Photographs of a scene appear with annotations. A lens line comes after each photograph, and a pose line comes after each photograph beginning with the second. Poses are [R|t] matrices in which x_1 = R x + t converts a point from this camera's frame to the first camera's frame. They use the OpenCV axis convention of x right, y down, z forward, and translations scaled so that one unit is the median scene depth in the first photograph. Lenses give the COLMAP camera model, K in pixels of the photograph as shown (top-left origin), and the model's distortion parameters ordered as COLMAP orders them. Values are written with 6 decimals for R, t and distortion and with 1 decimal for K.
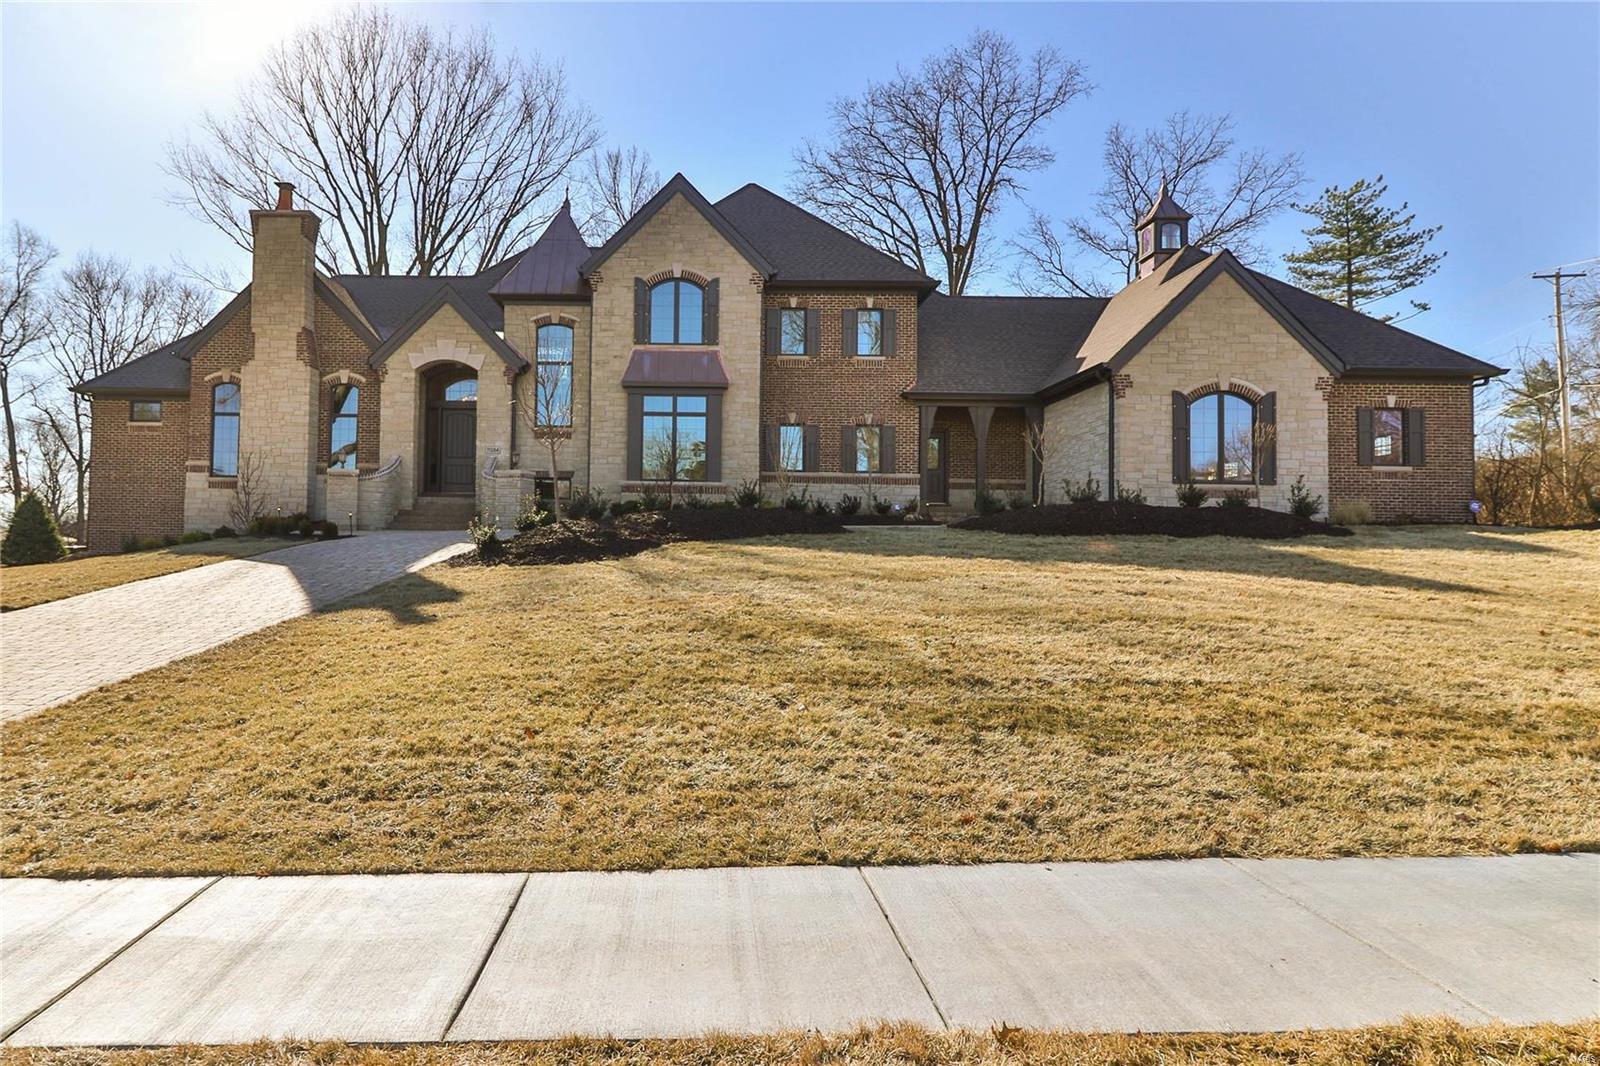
lens RADIAL K [[1009.6, 0, 681.0], [0, 1009.6, 532.5], [0, 0, 1]] dist [0.005614, -0.000914]
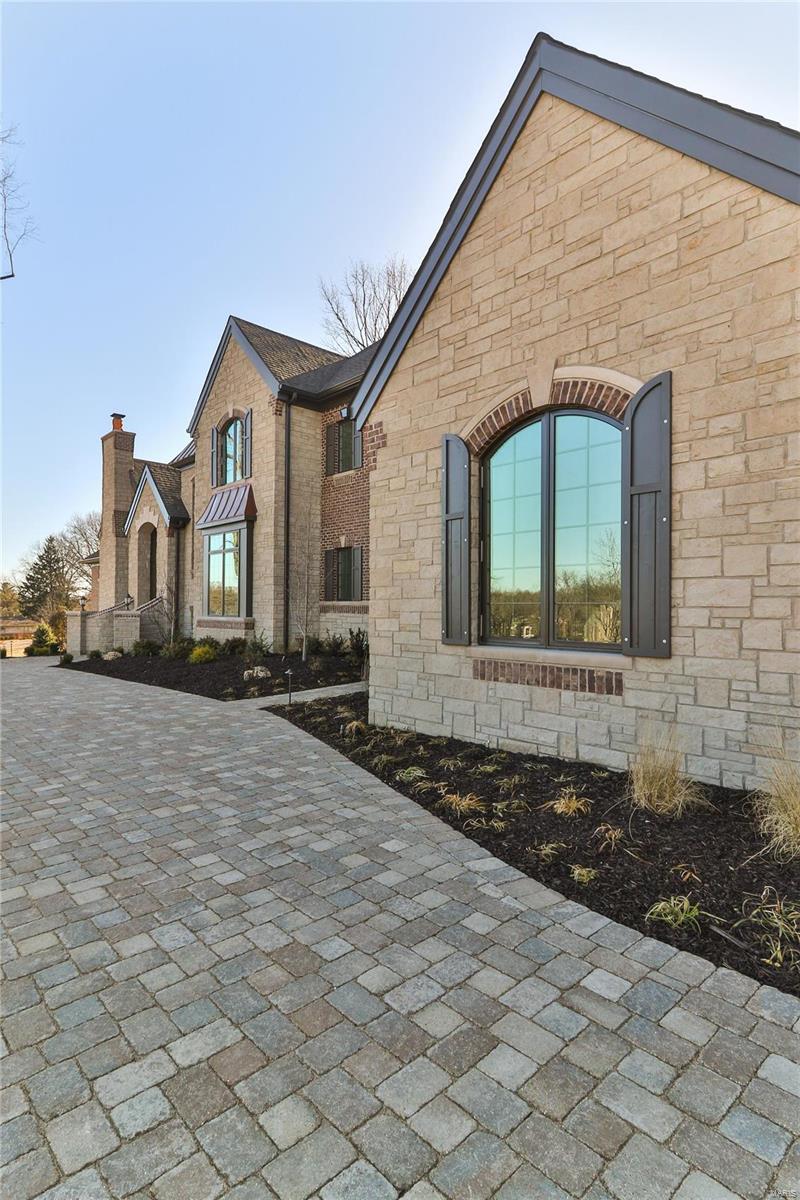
lens RADIAL K [[621.4, 0, 400.0], [0, 621.4, 600.0], [0, 0, 1]] dist [0.015673, -0.000202]
pose [[0.705045, -0.023715, -0.708766, 0.558904], [0.020389, 0.999705, -0.013167, -0.054318], [0.708869, -0.005168, 0.705321, 0.666498]]
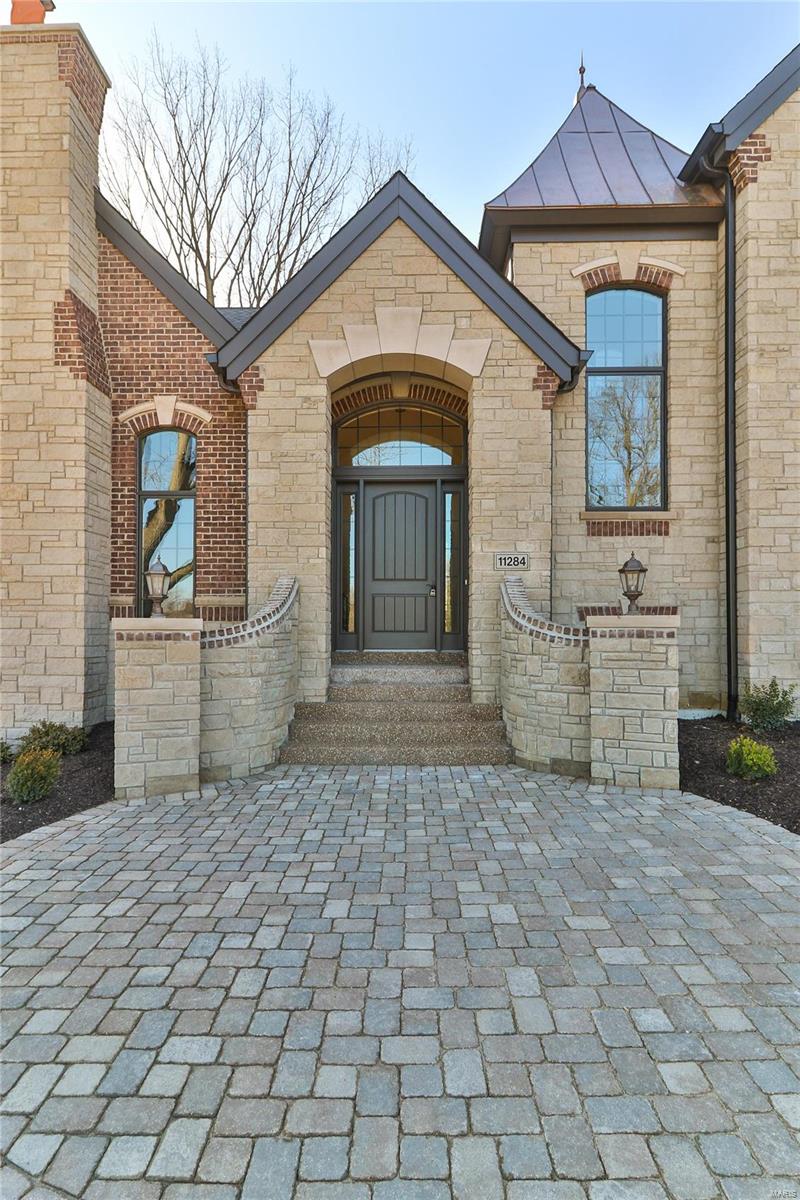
lens RADIAL K [[617.8, 0, 395.1], [0, 617.8, 624.1], [0, 0, 1]] dist [0.012290, -0.001342]
pose [[0.999856, -0.014566, 0.008752, -0.238303], [0.014502, 0.999868, 0.007309, -0.057705], [-0.008858, -0.007181, 0.999935, 0.735037]]
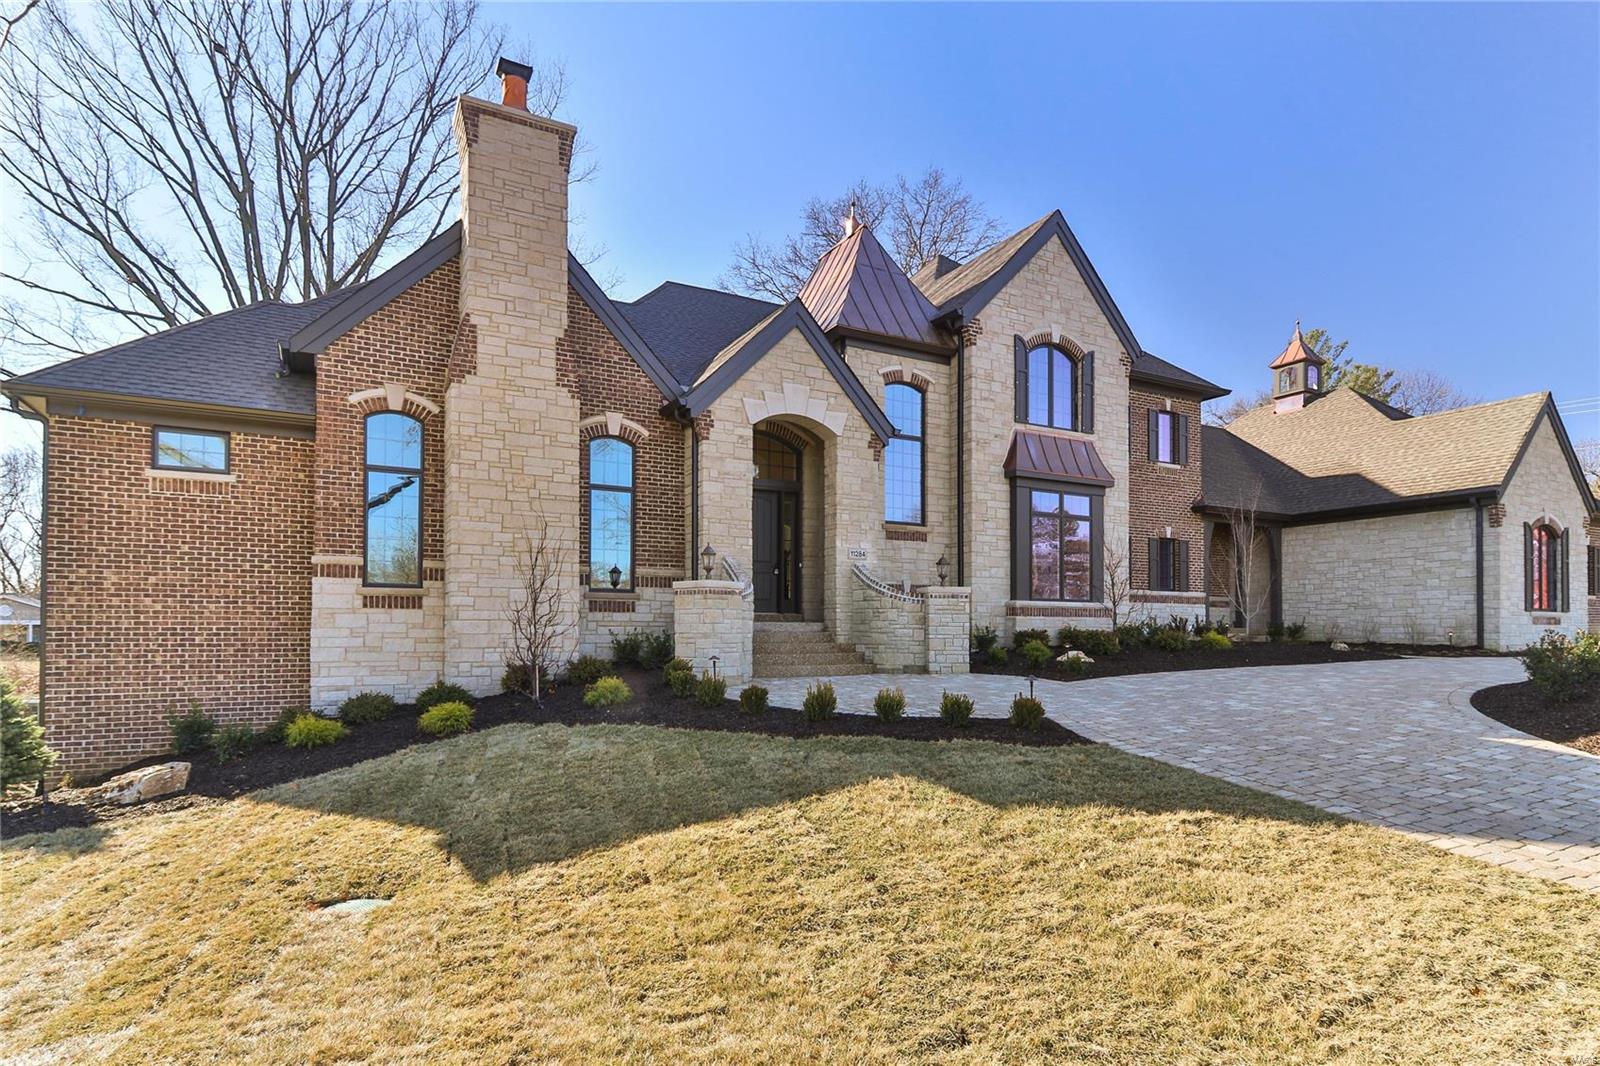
lens RADIAL K [[850.3, 0, 794.3], [0, 850.3, 630.7], [0, 0, 1]] dist [0.009751, -0.000430]
pose [[0.861593, -0.014433, 0.507394, -0.517430], [0.004150, 0.999763, 0.021392, -0.042058], [-0.507582, -0.016325, 0.861449, 0.520158]]
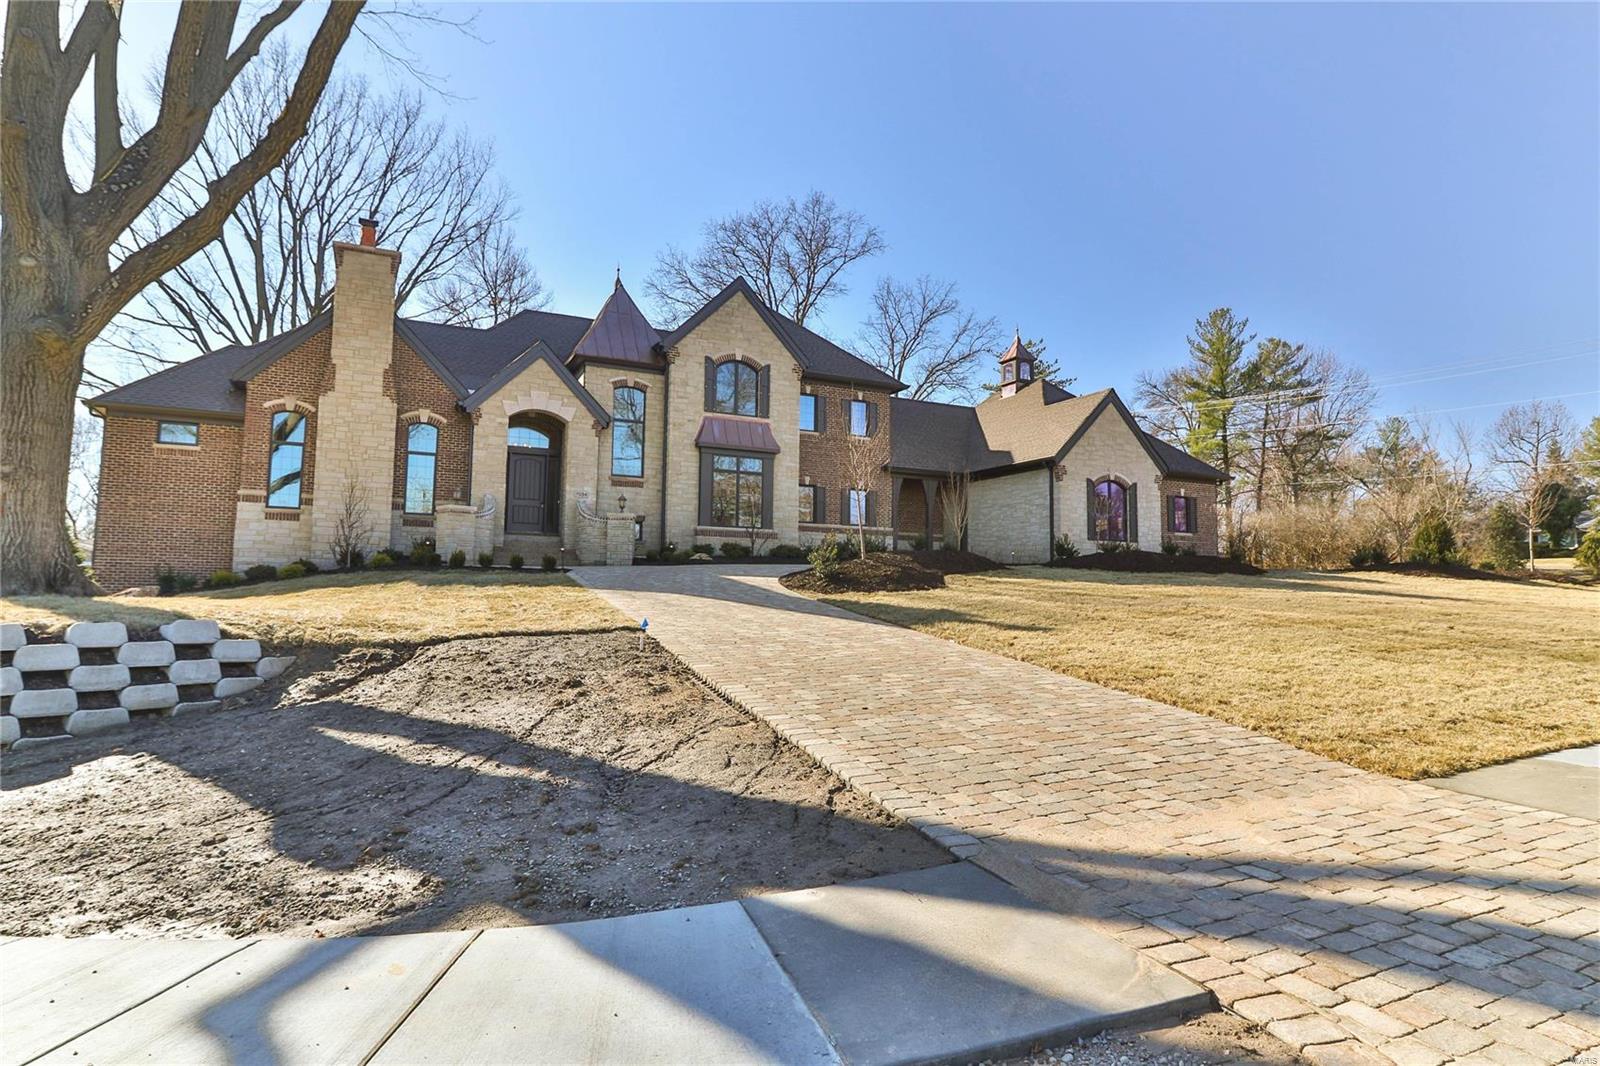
lens RADIAL K [[886.6, 0, 799.7], [0, 886.6, 528.0], [0, 0, 1]] dist [-0.004897, -0.001994]
pose [[0.883203, 0.031114, 0.467958, -0.427376], [-0.005022, 0.998367, -0.056902, 0.009099], [-0.468964, 0.047906, 0.881917, 0.034397]]
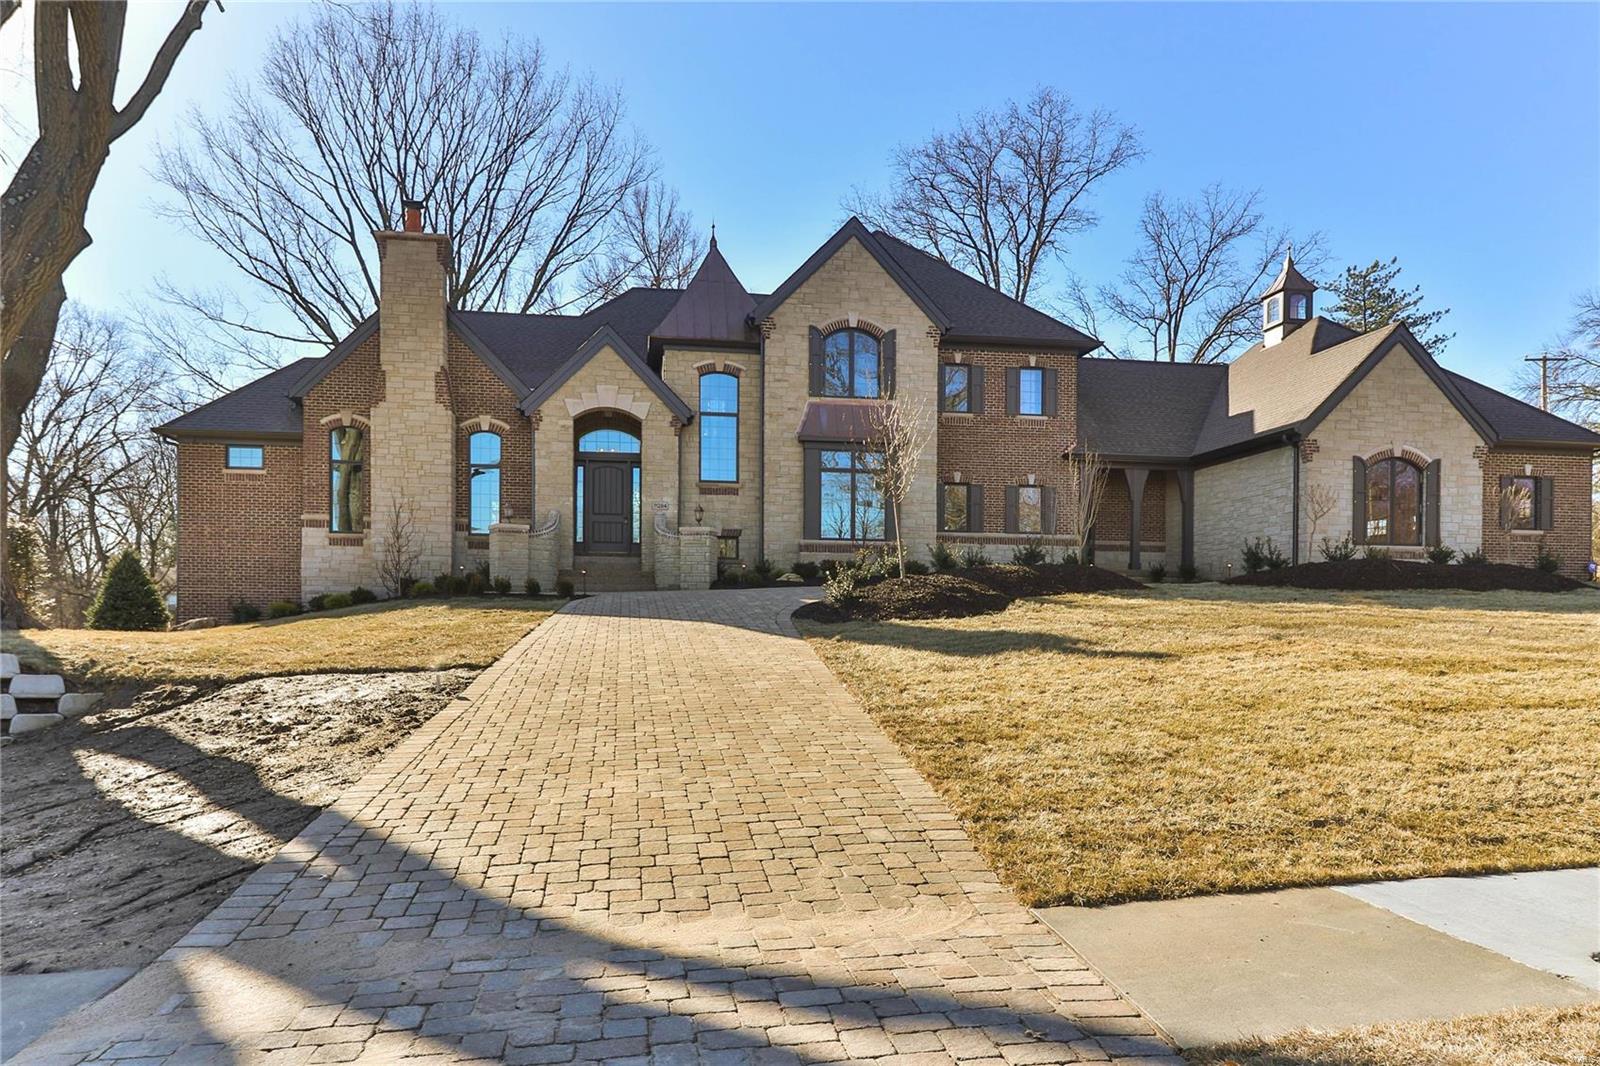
lens RADIAL K [[1060.0, 0, 779.4], [0, 1060.0, 656.3], [0, 0, 1]] dist [0.003446, -0.000290]
pose [[0.984523, -0.012708, 0.174793, -0.250213], [0.004066, 0.998755, 0.049710, 0.008965], [-0.175207, -0.048230, 0.983350, 0.007692]]
